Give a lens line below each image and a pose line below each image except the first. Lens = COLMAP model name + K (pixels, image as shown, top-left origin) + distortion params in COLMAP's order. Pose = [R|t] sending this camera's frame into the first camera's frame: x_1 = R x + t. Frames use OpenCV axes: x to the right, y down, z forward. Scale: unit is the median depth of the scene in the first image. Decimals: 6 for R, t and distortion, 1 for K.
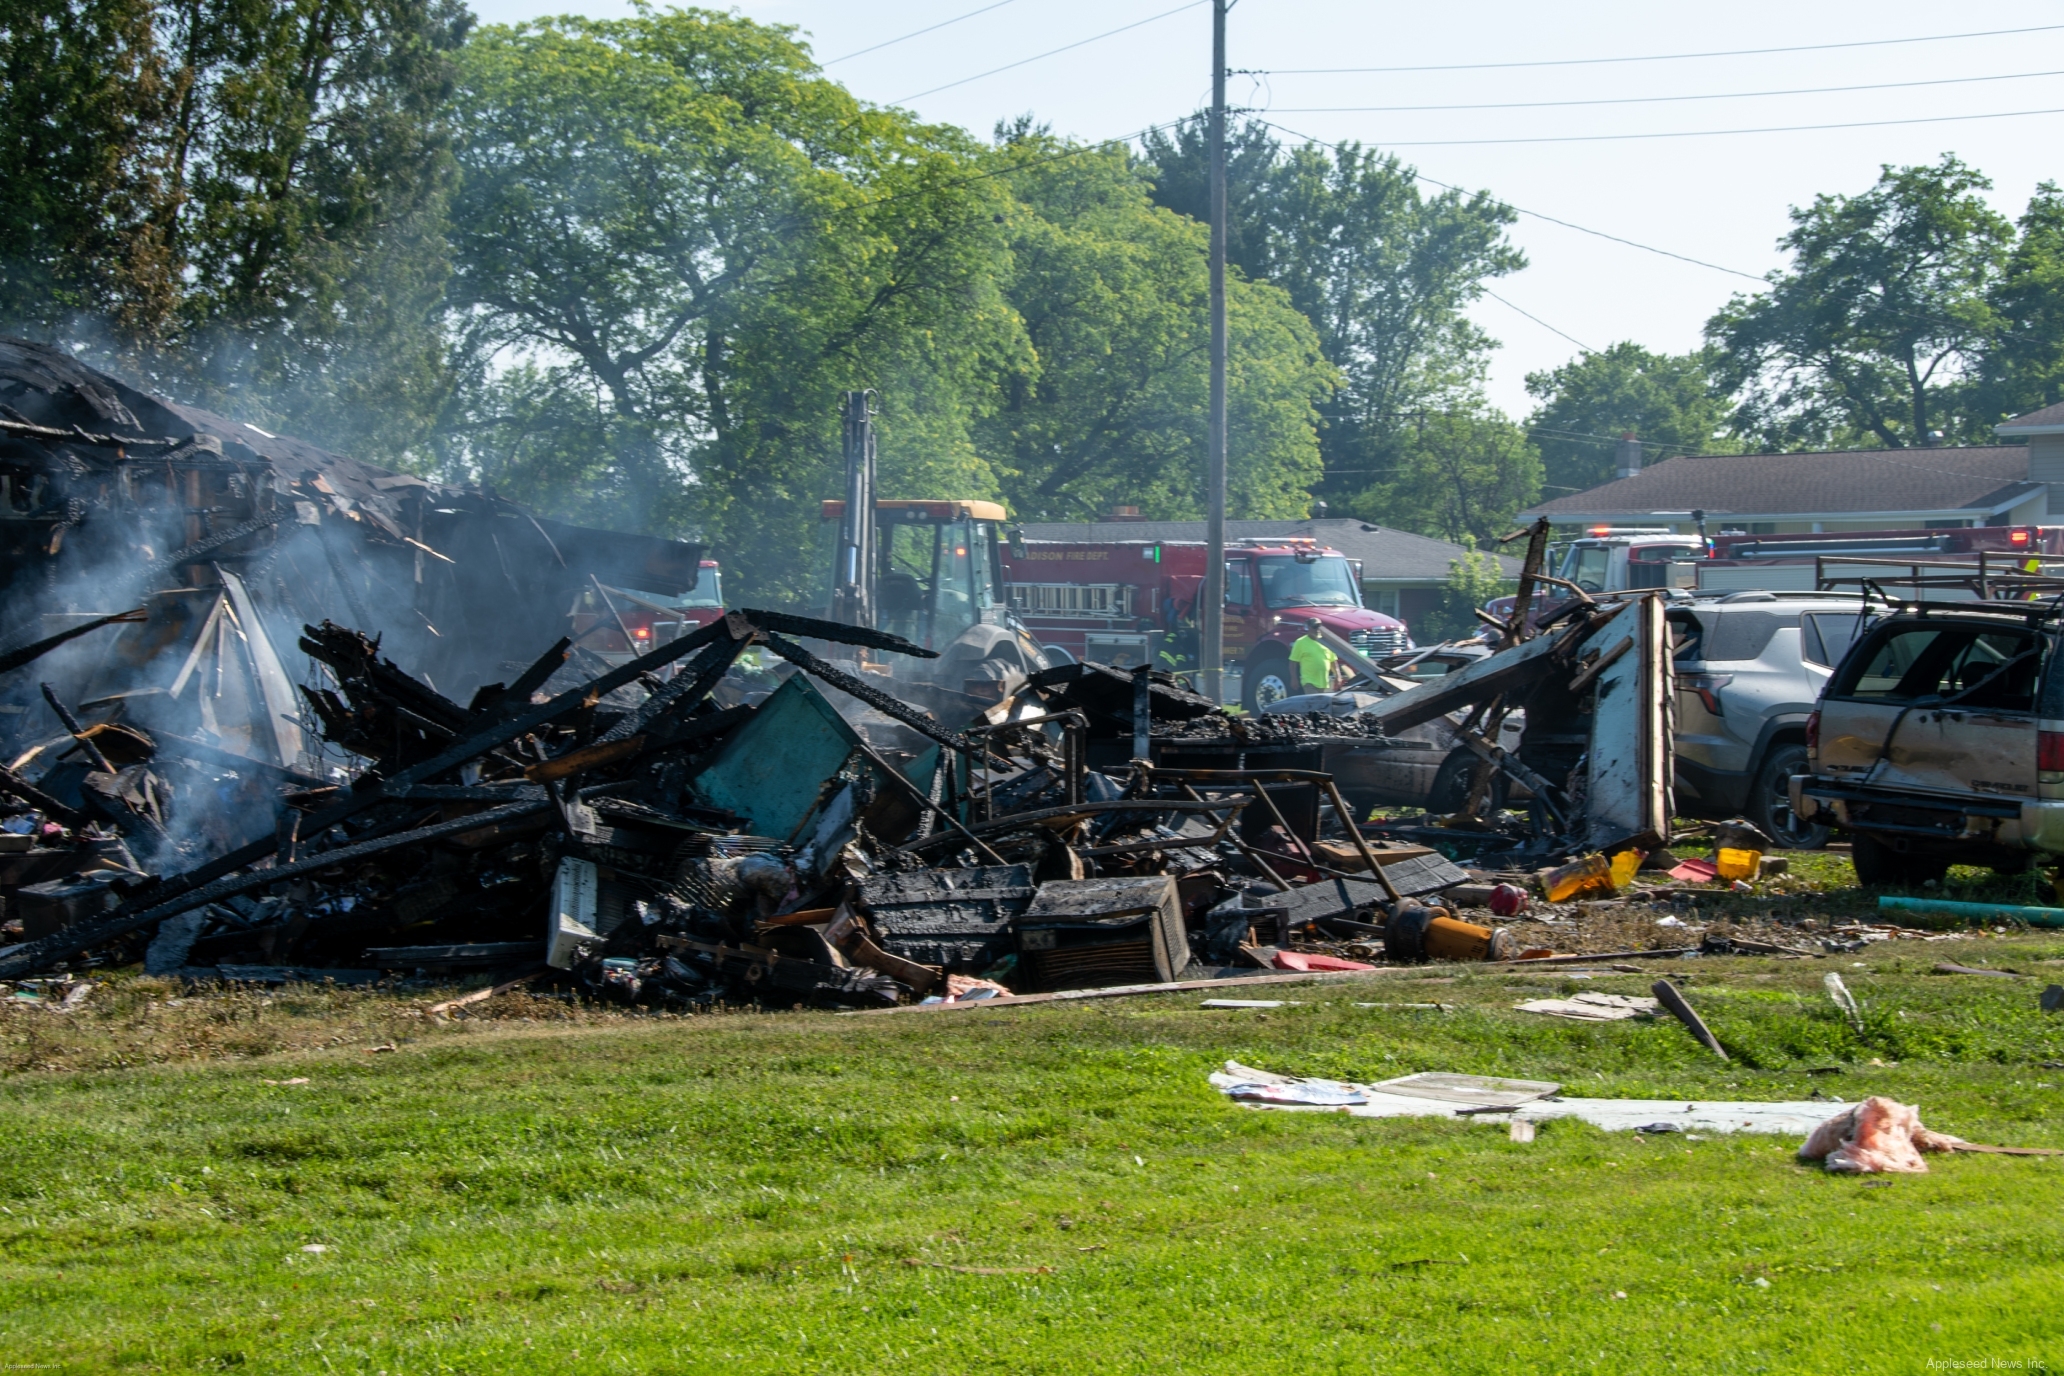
lens RADIAL K [[4139.1, 0, 1022.8], [0, 4139.1, 679.7], [0, 0, 1]] dist [0.472407, 0.000000]
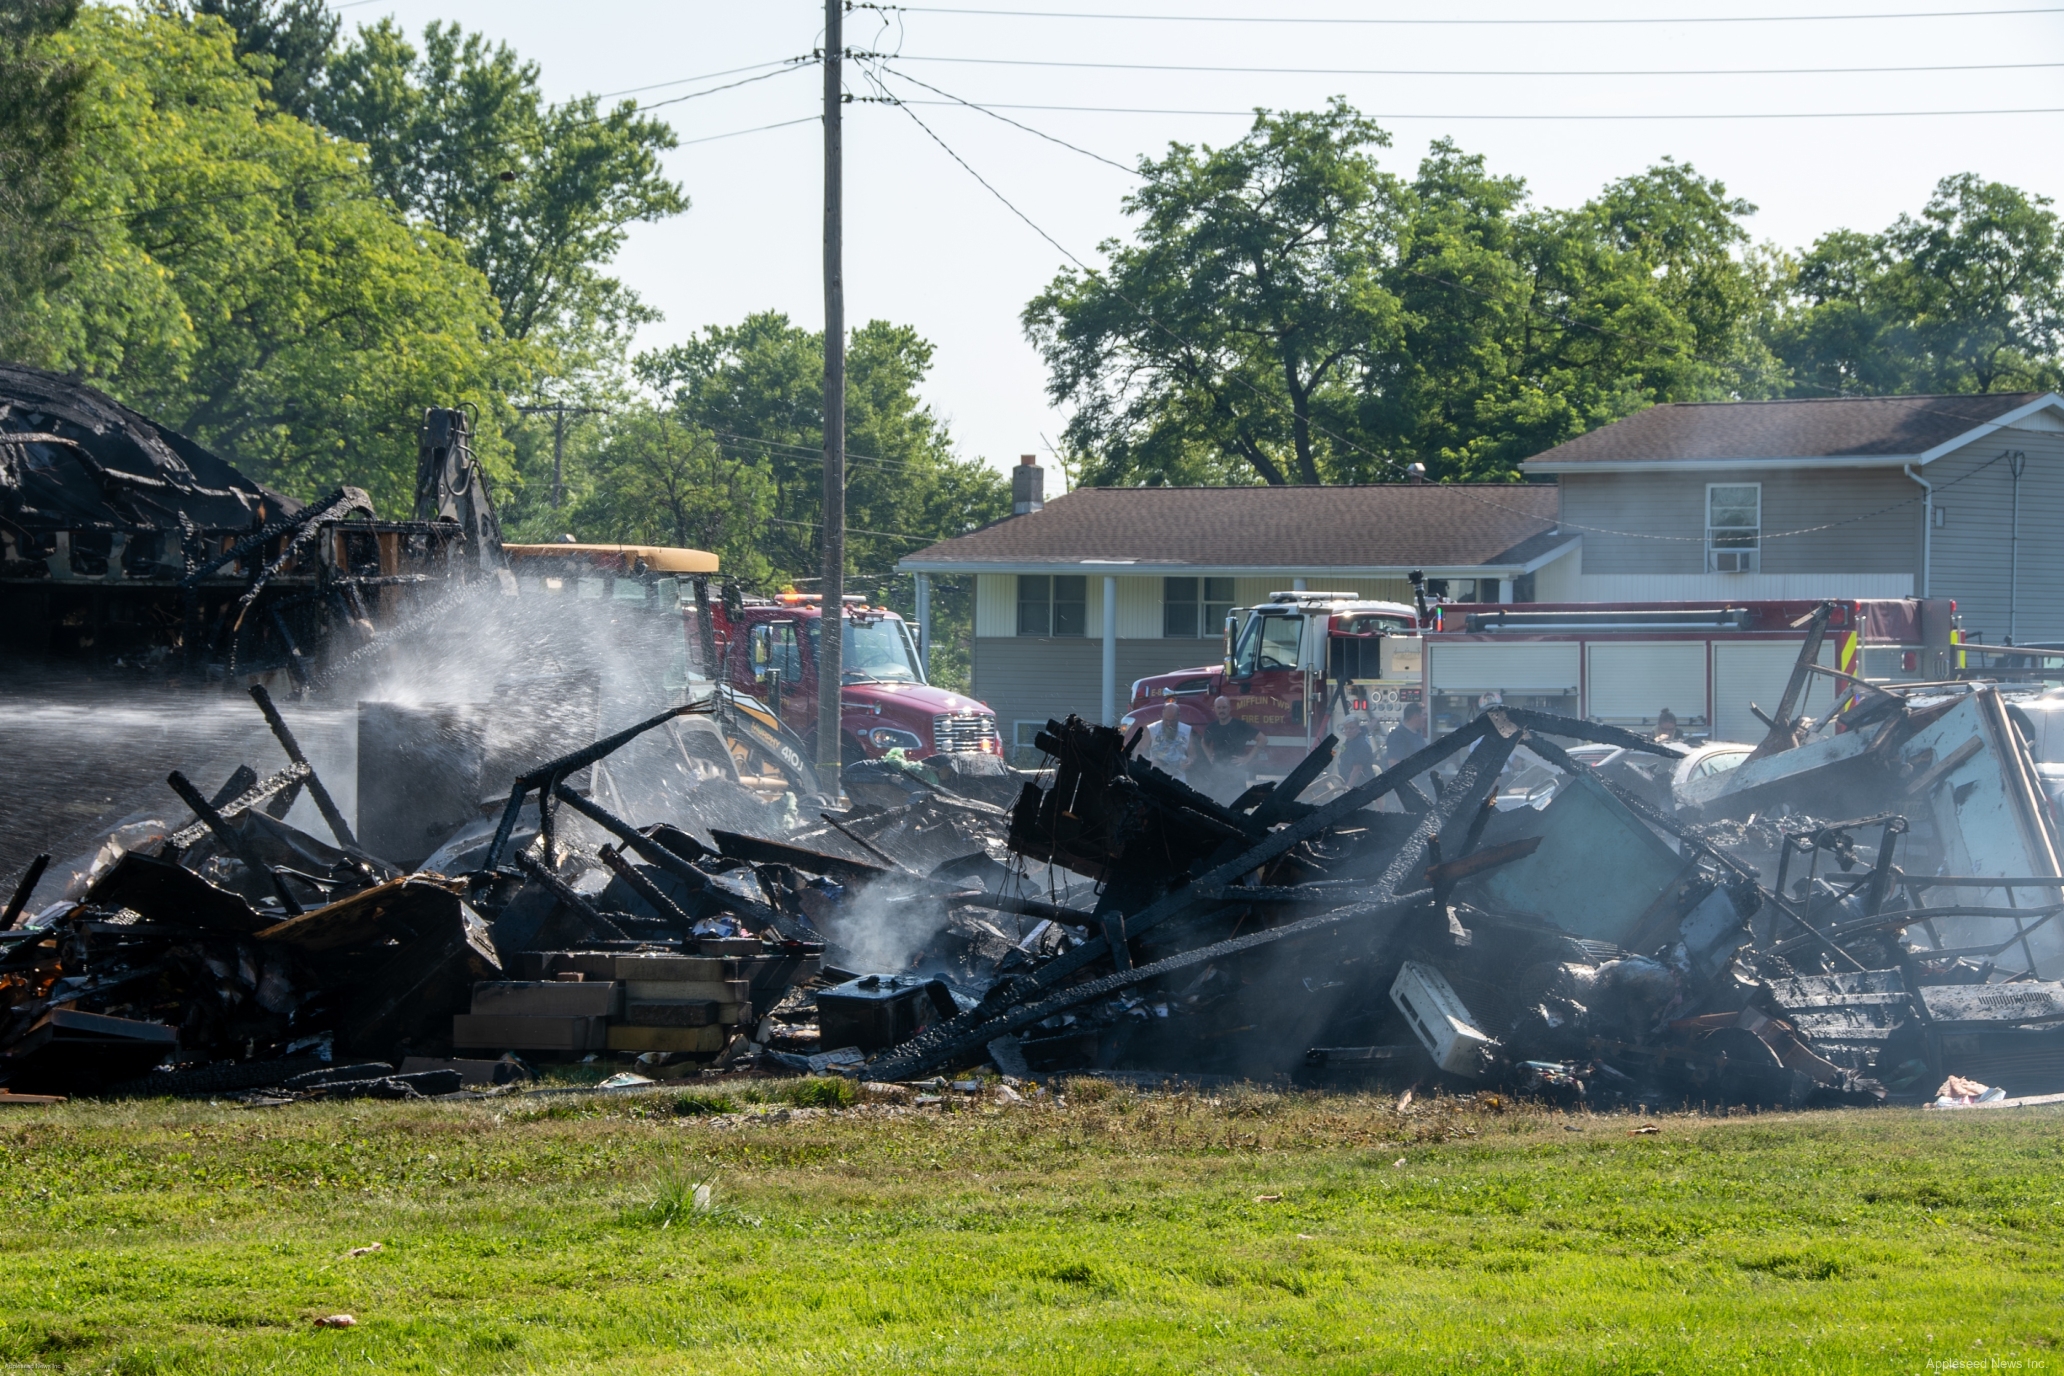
lens RADIAL K [[5965.3, 0, 1045.7], [0, 5965.3, 731.2], [0, 0, 1]] dist [0.793323, 0.000000]
pose [[0.976020, 0.007356, 0.217557, -0.069639], [-0.005731, 0.999951, -0.008098, 0.000099], [-0.217605, 0.006657, 0.976014, -0.049517]]
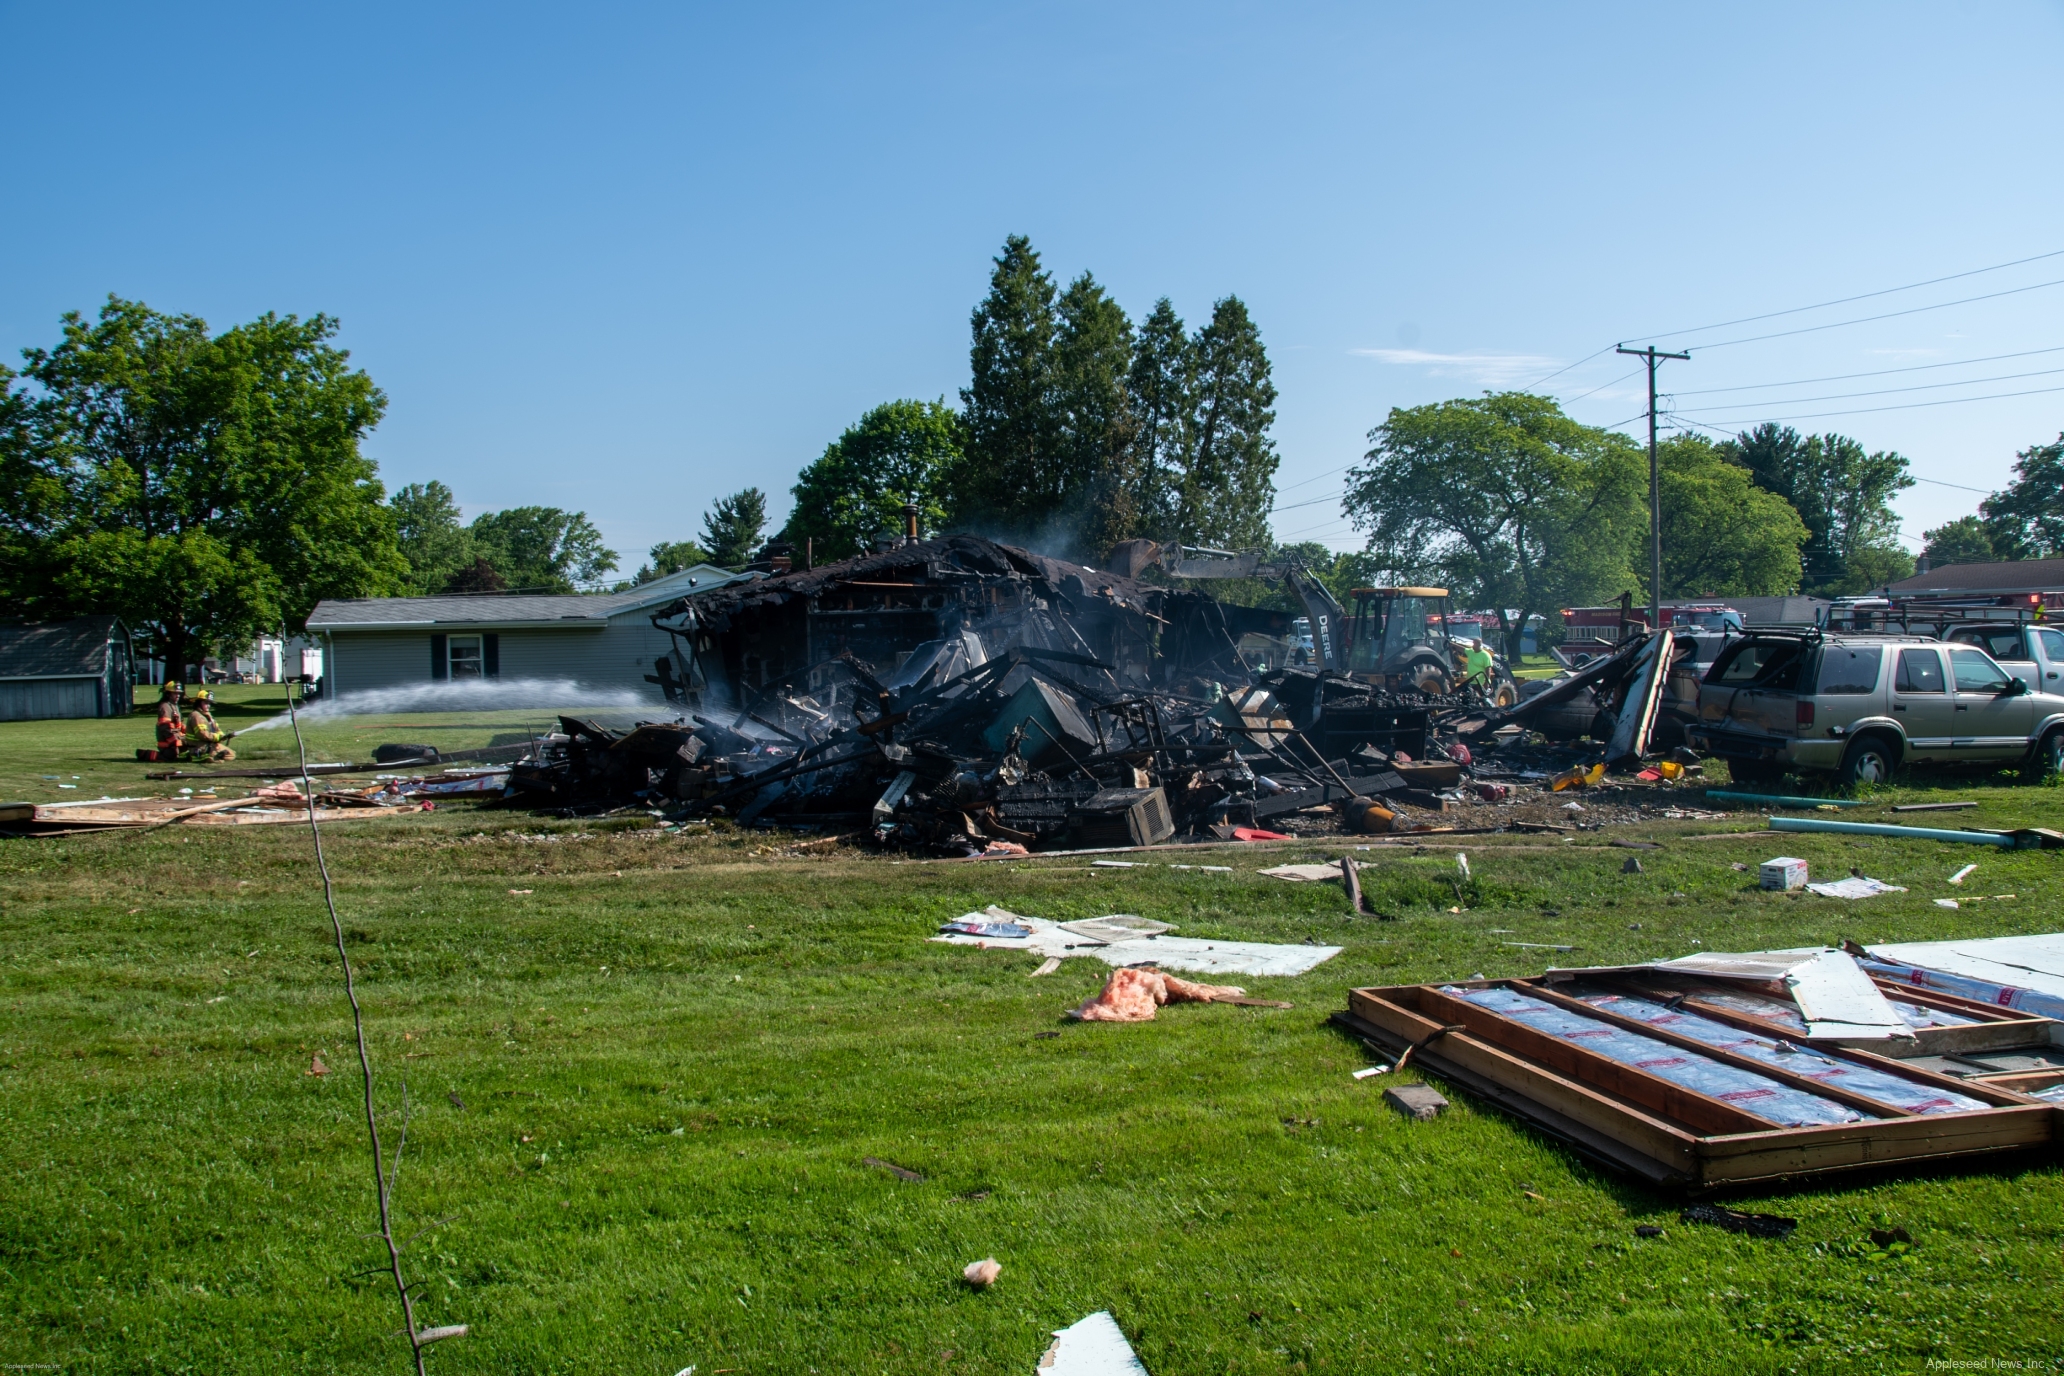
lens RADIAL K [[1606.6, 0, 1023.8], [0, 1606.6, 697.1], [0, 0, 1]] dist [-0.129101, 0.045855]
pose [[0.910747, -0.003767, -0.412947, 0.037381], [0.011024, 0.999824, 0.015191, -0.000649], [0.412817, -0.018387, 0.910628, 0.043378]]
